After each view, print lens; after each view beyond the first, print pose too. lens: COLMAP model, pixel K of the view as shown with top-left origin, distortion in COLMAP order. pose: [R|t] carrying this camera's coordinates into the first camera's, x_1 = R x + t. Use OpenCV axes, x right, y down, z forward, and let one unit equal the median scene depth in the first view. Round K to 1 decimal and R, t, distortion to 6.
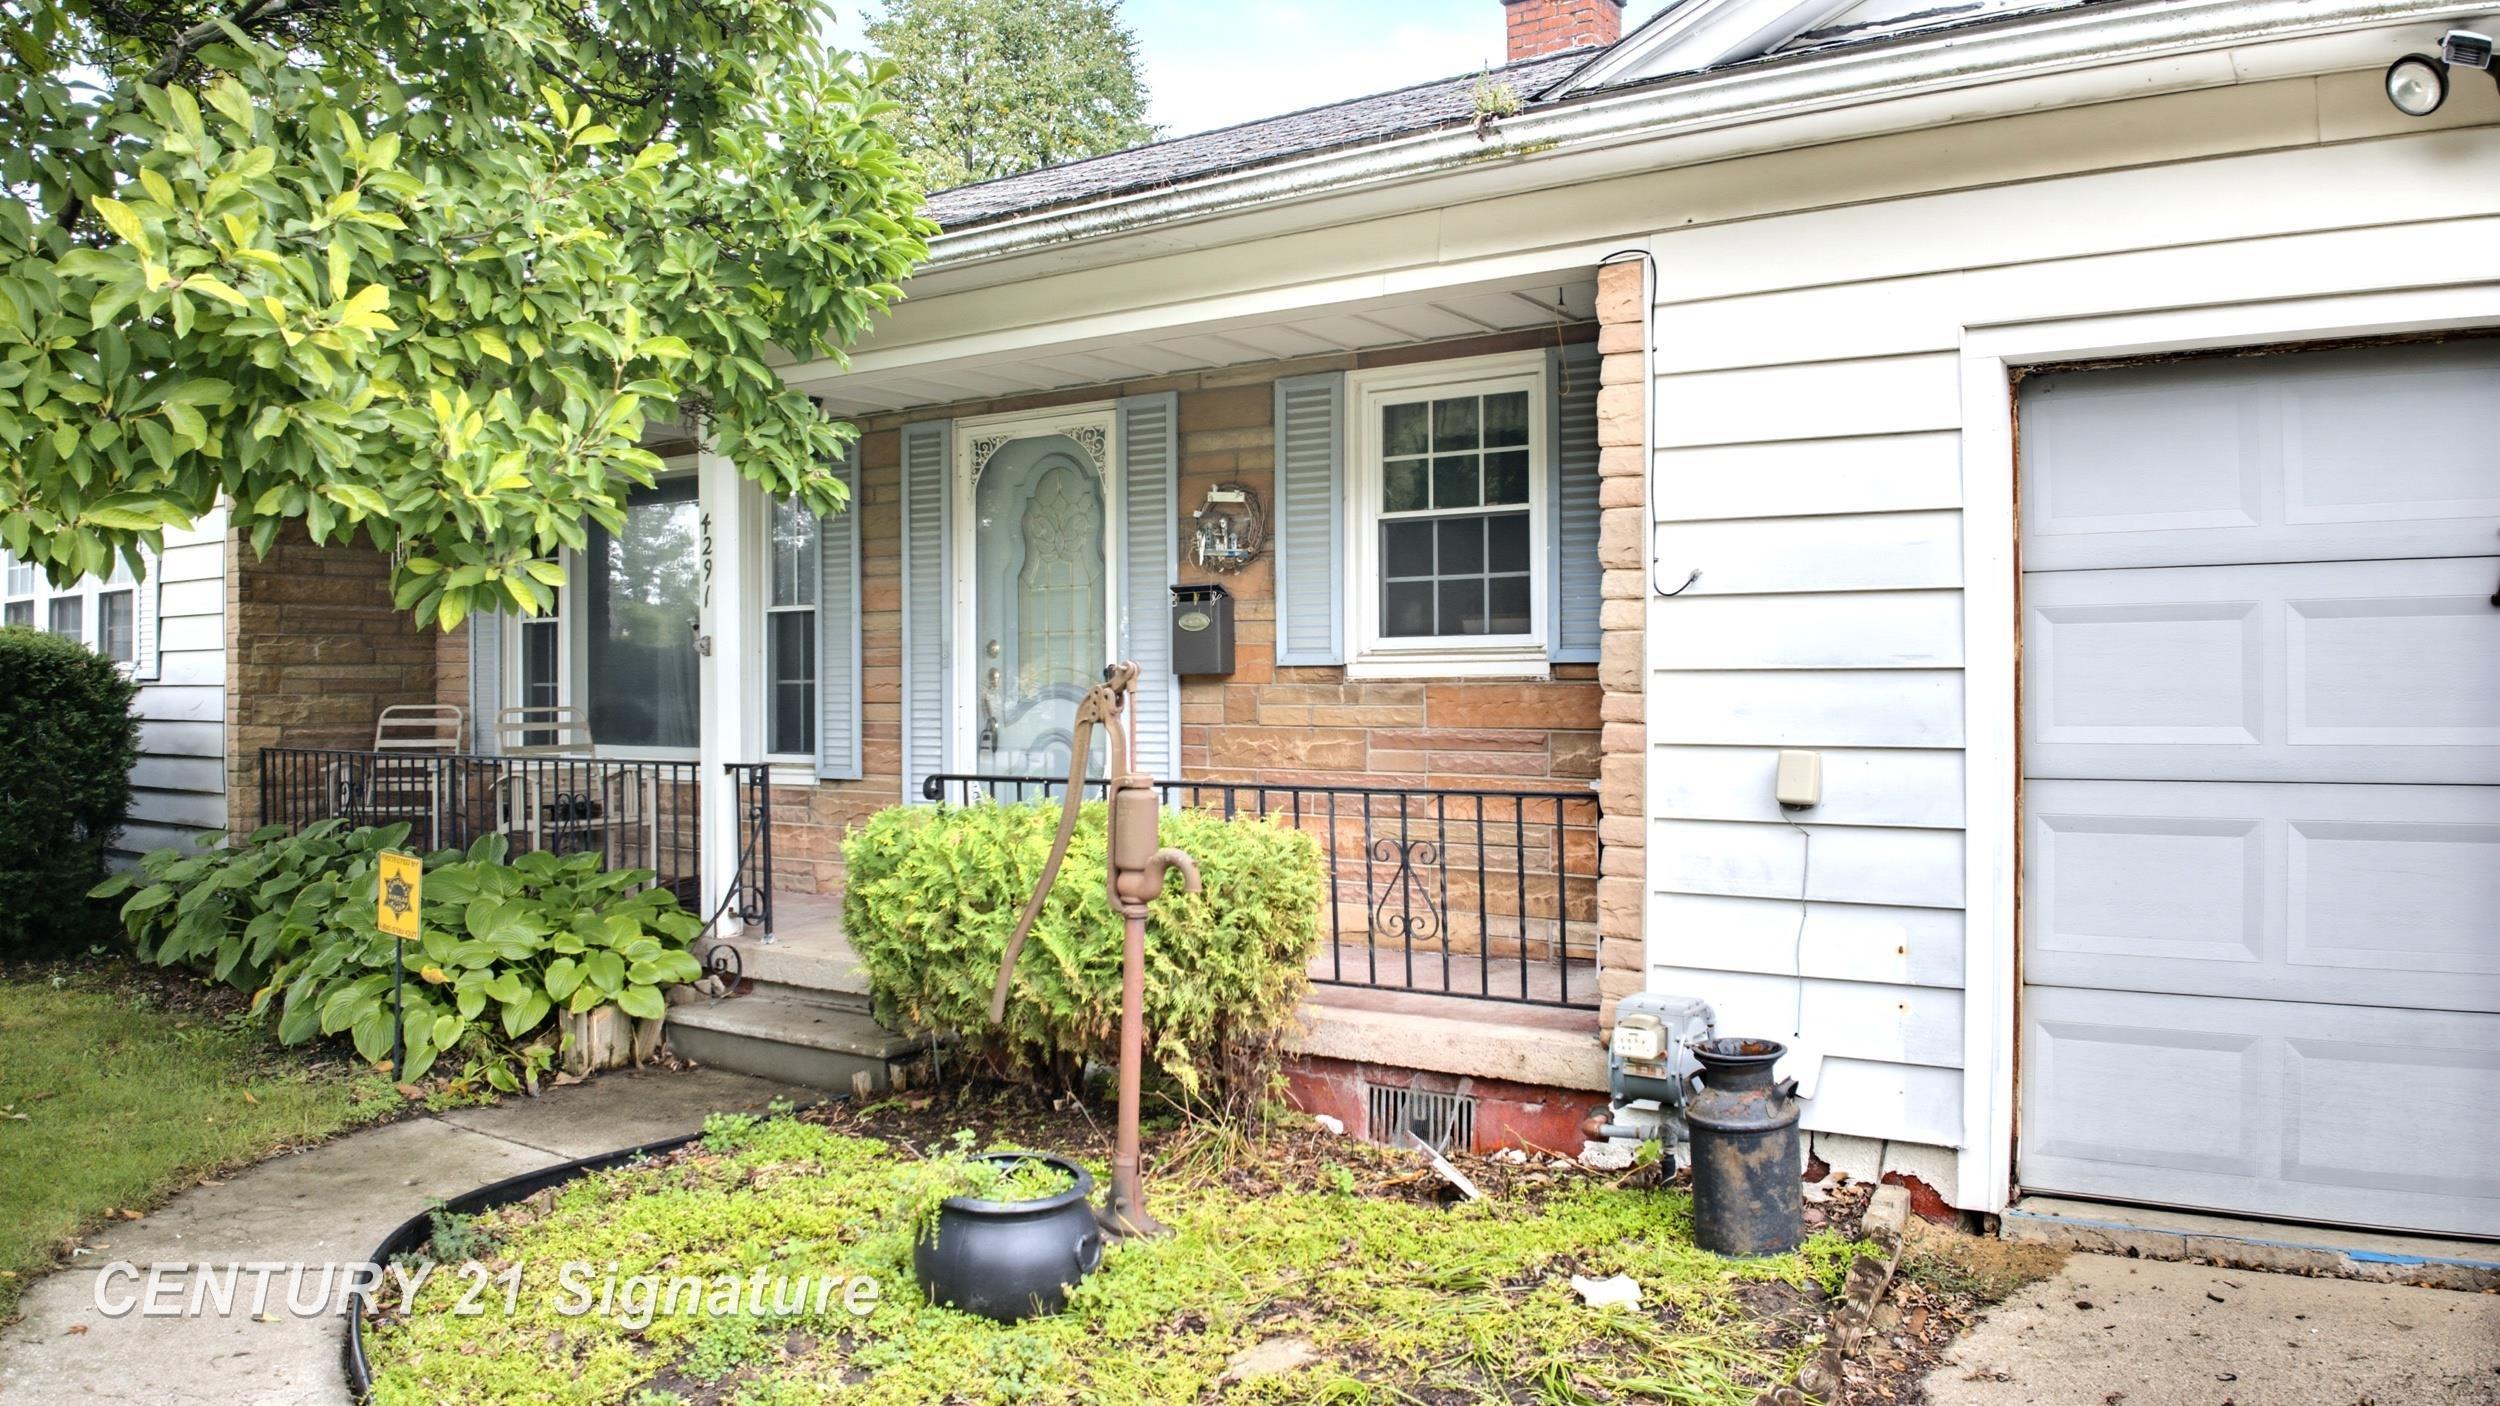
lens RADIAL K [[1766.7, 0, 1221.7], [0, 1766.7, 672.6], [0, 0, 1]] dist [-0.109677, -0.010460]
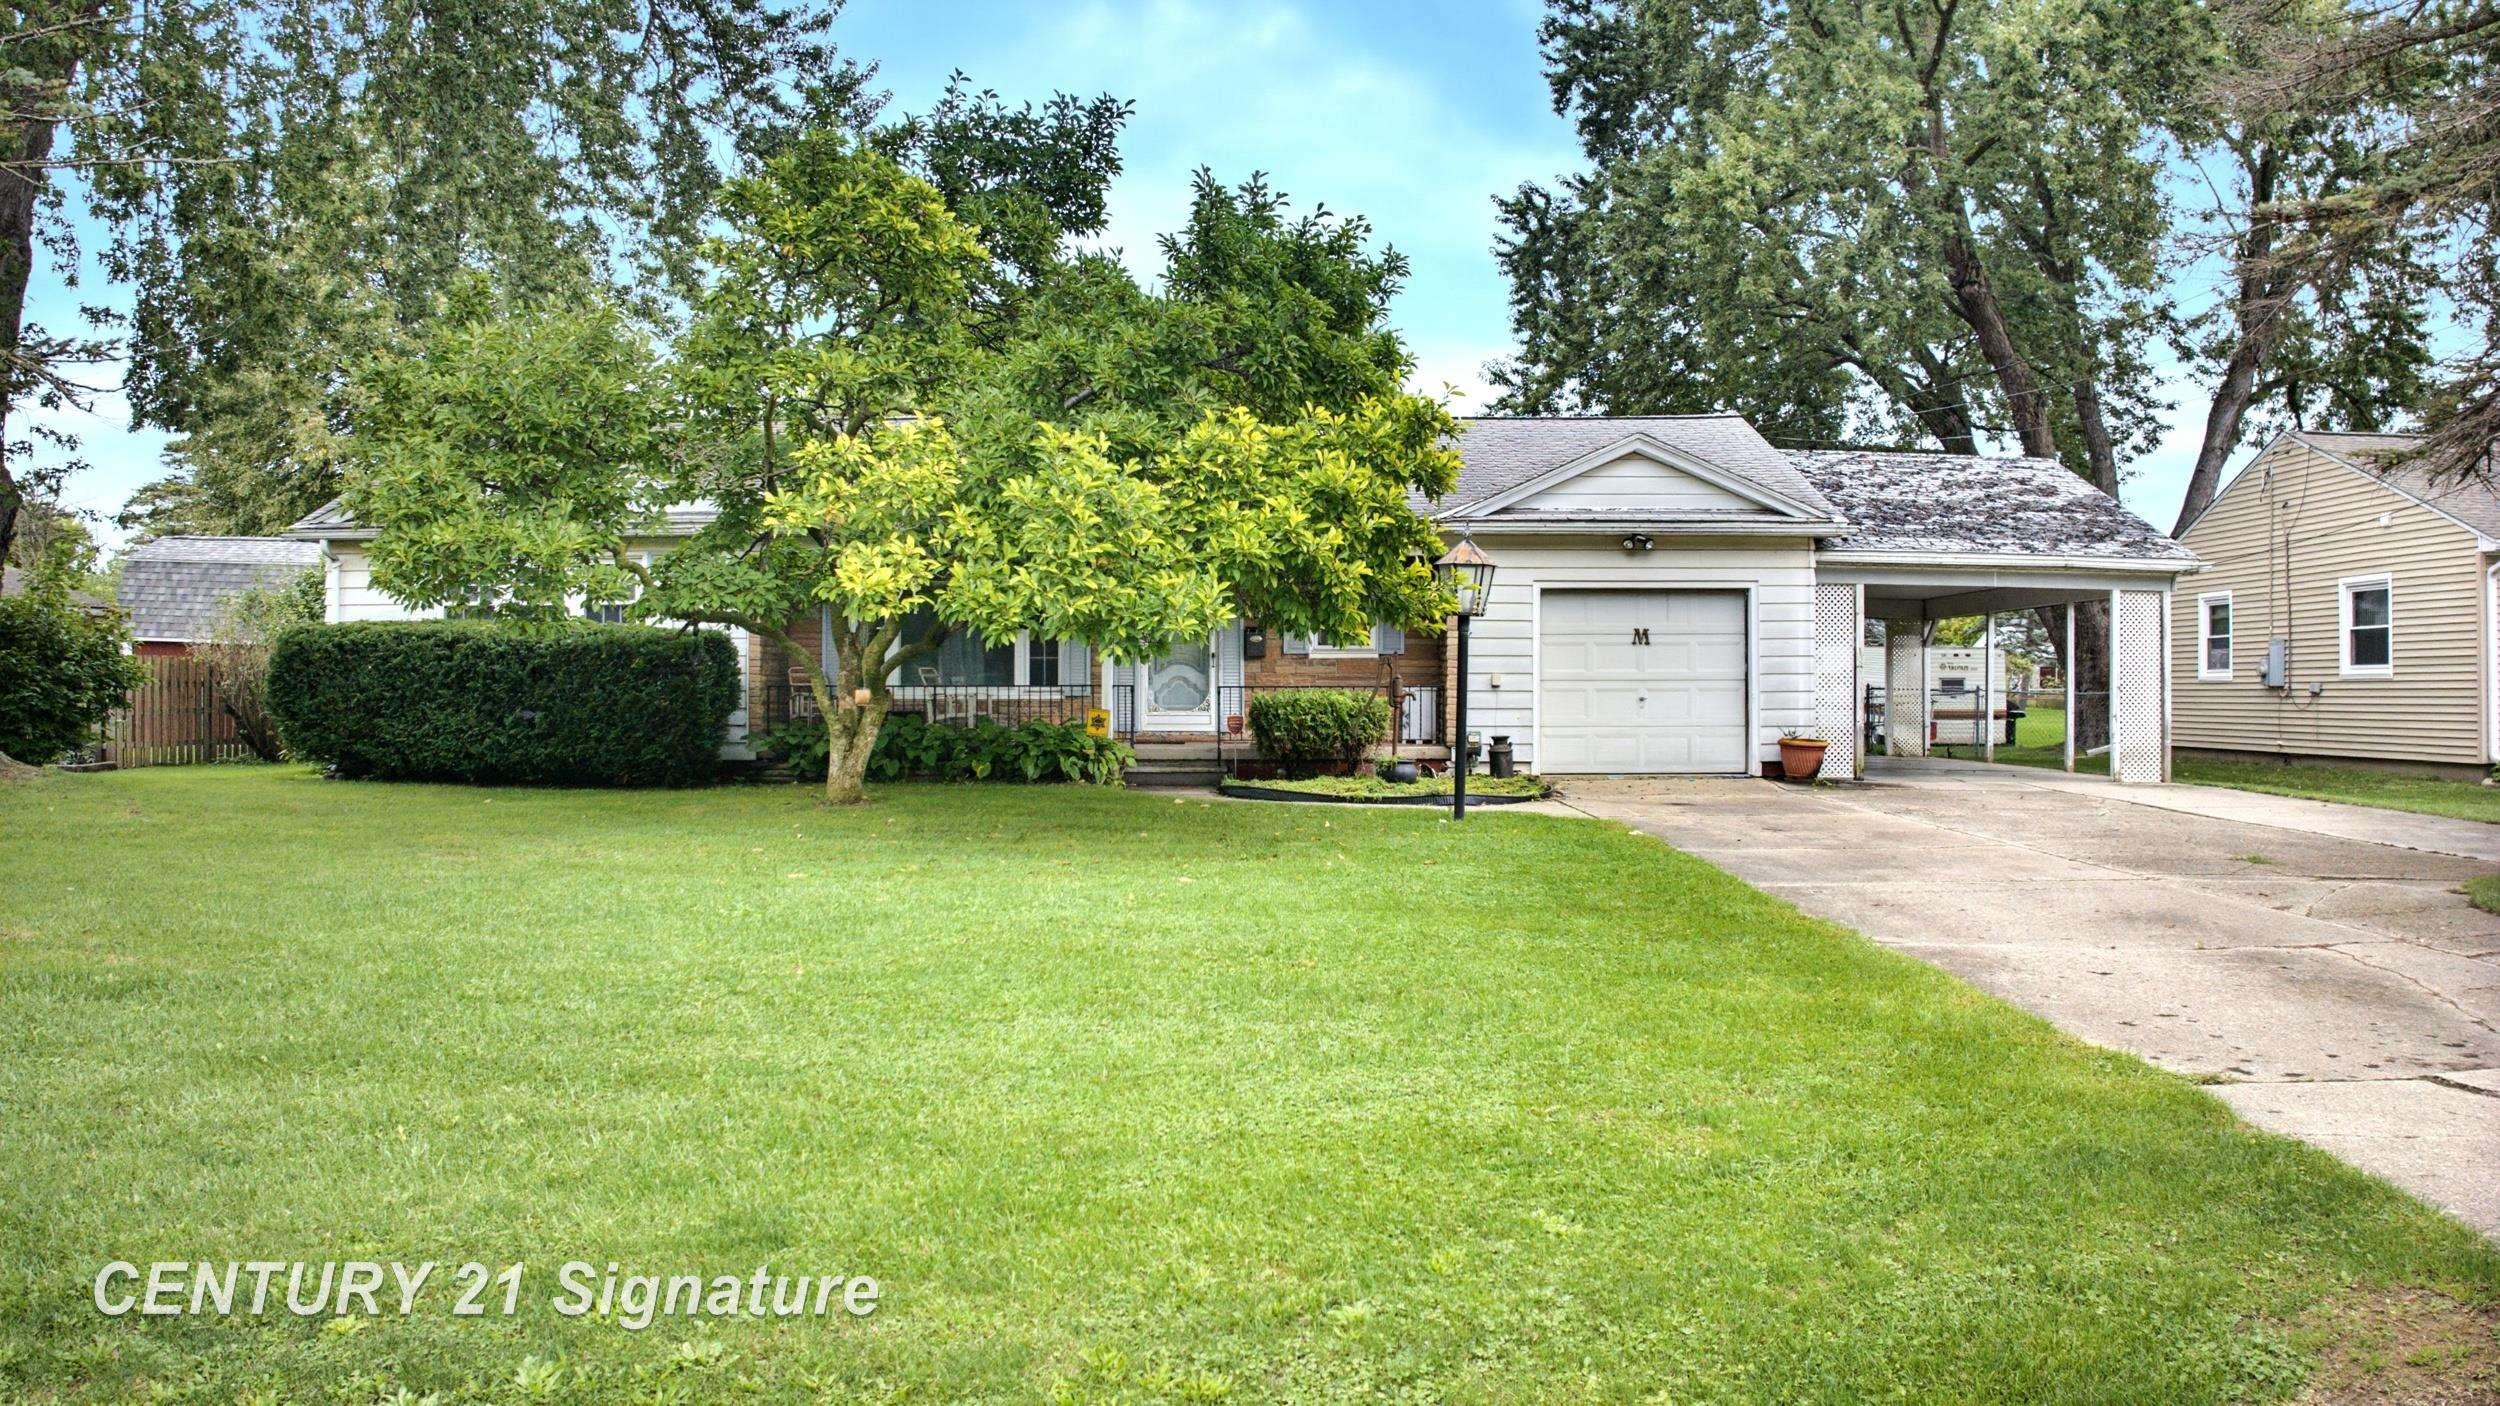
lens RADIAL K [[1766.7, 0, 1244.3], [0, 1766.7, 693.0], [0, 0, 1]] dist [-0.109677, -0.010460]
pose [[0.821696, 0.004985, 0.569904, -2.055842], [-0.008184, 0.999962, 0.003054, 0.063860], [-0.569867, -0.007173, 0.821706, -1.727241]]
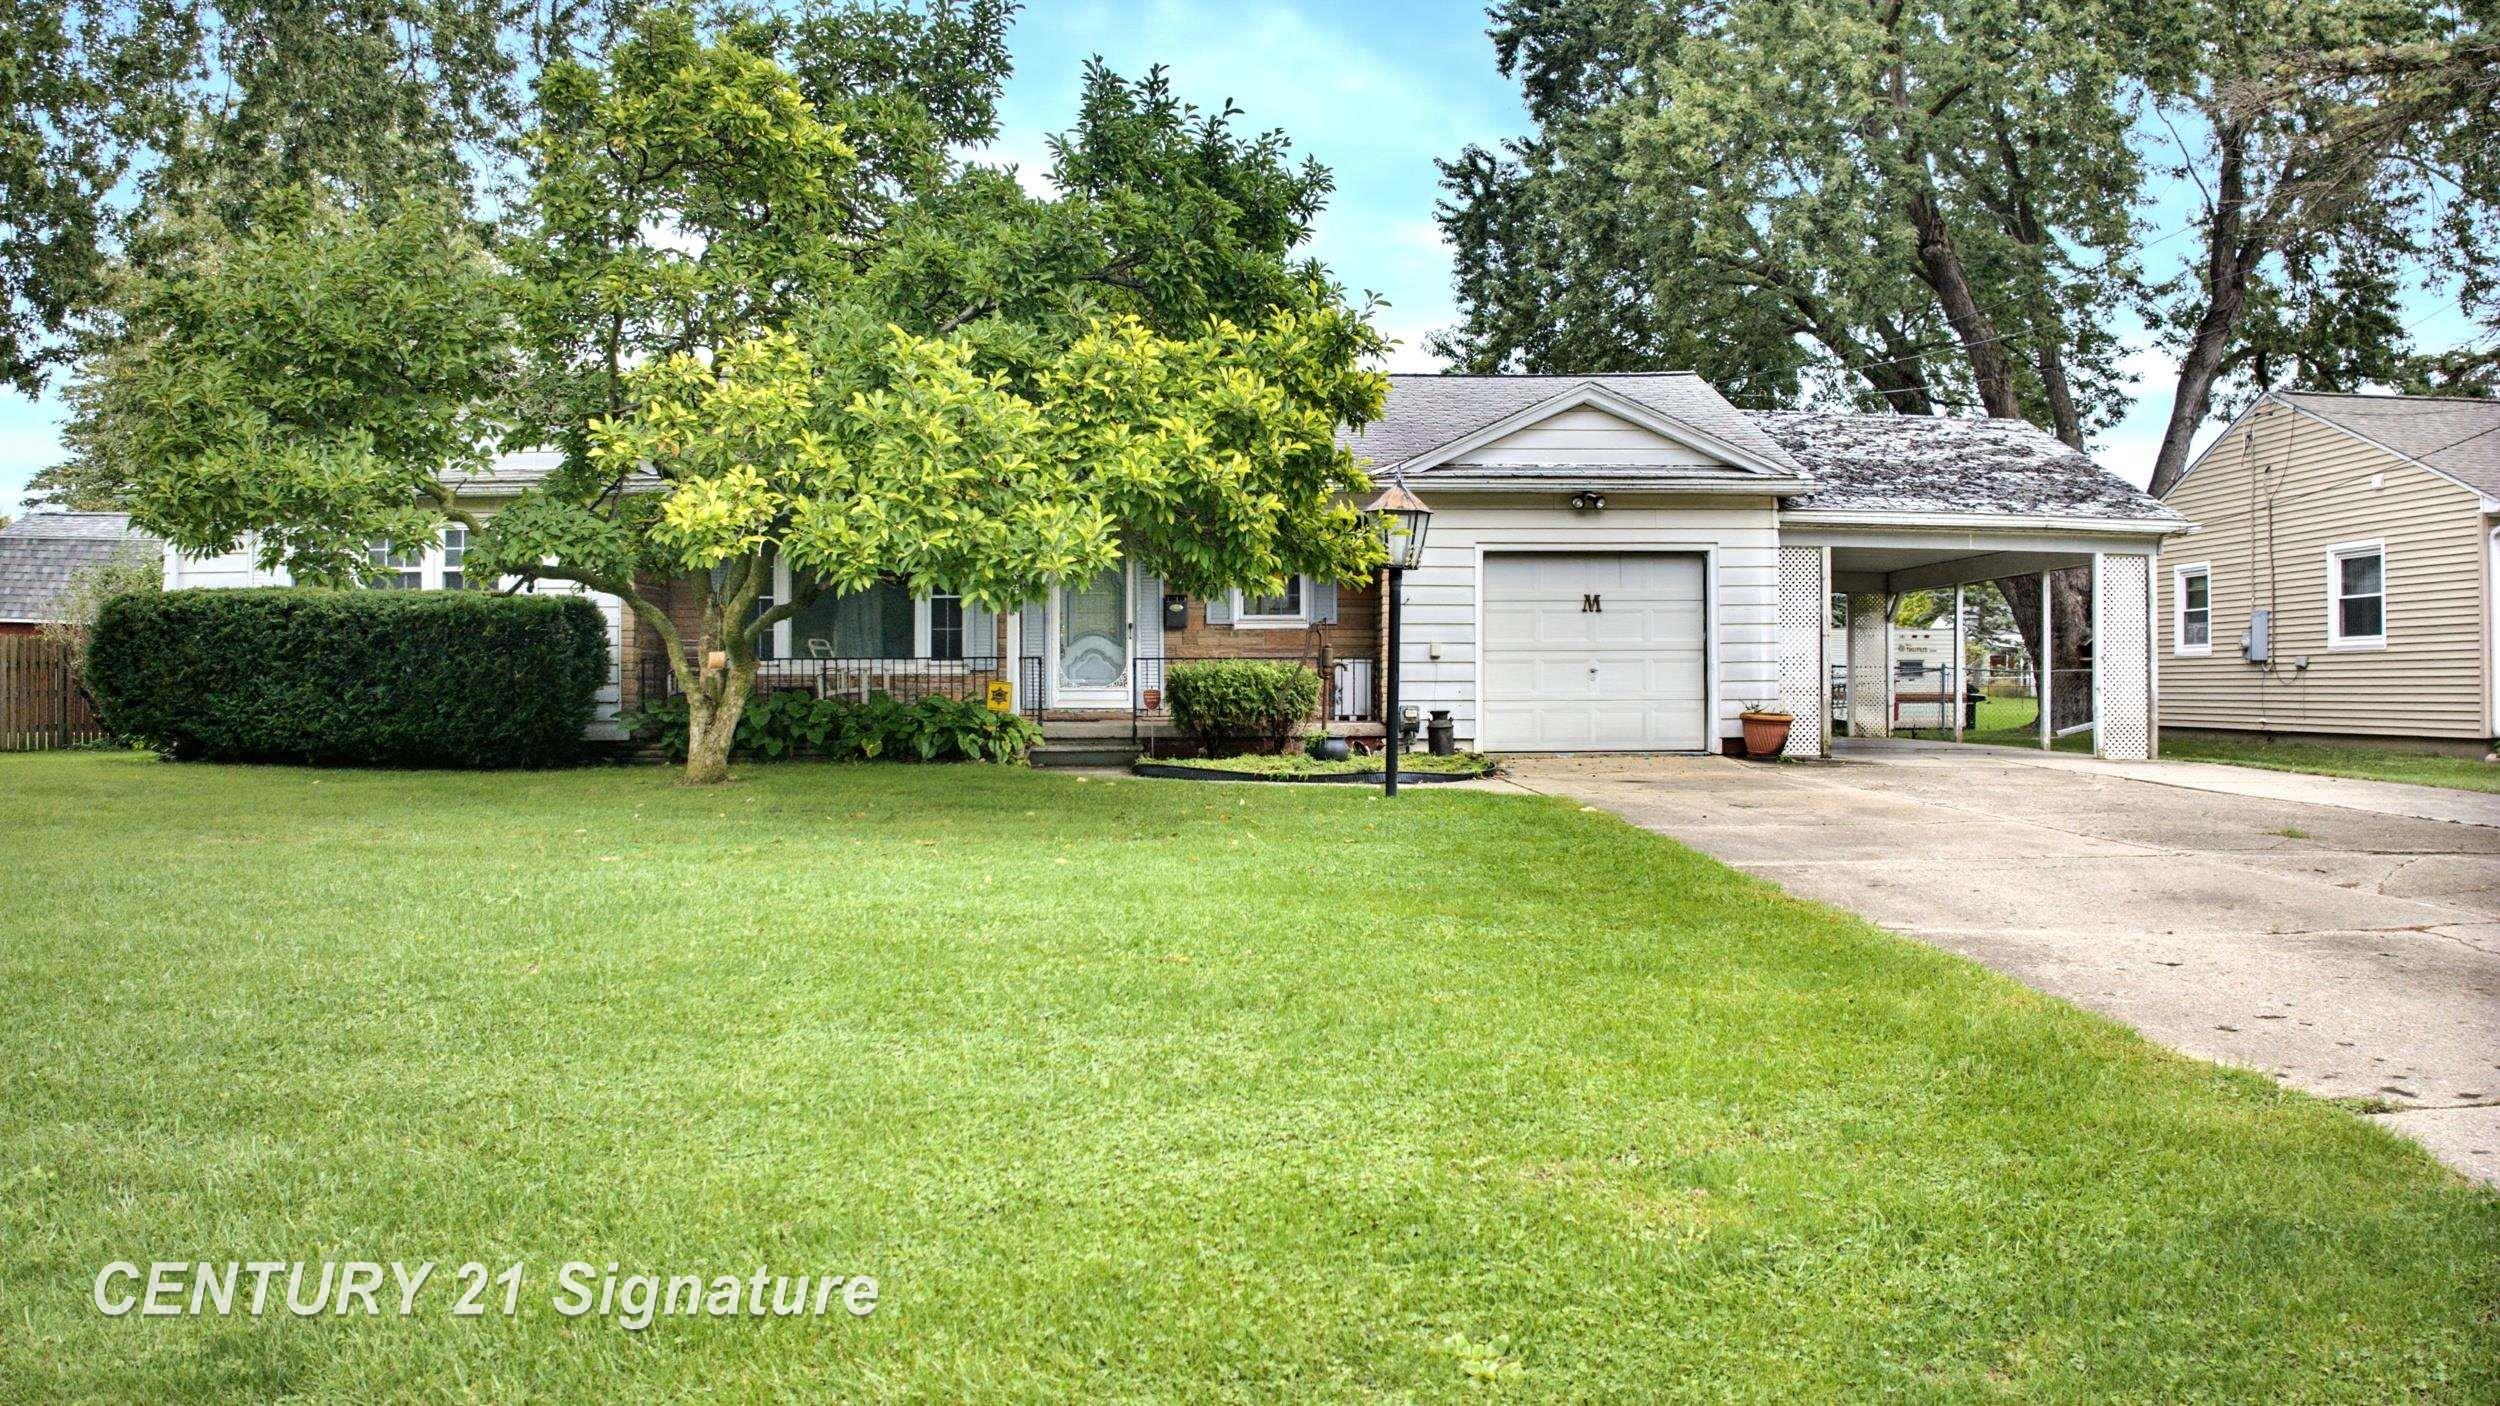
lens RADIAL K [[1766.7, 0, 1247.8], [0, 1766.7, 689.8], [0, 0, 1]] dist [-0.109677, -0.010460]
pose [[0.803893, 0.002428, 0.594768, -1.855985], [-0.005512, 0.999979, 0.003368, 0.106319], [-0.594748, -0.005986, 0.803890, -1.536661]]
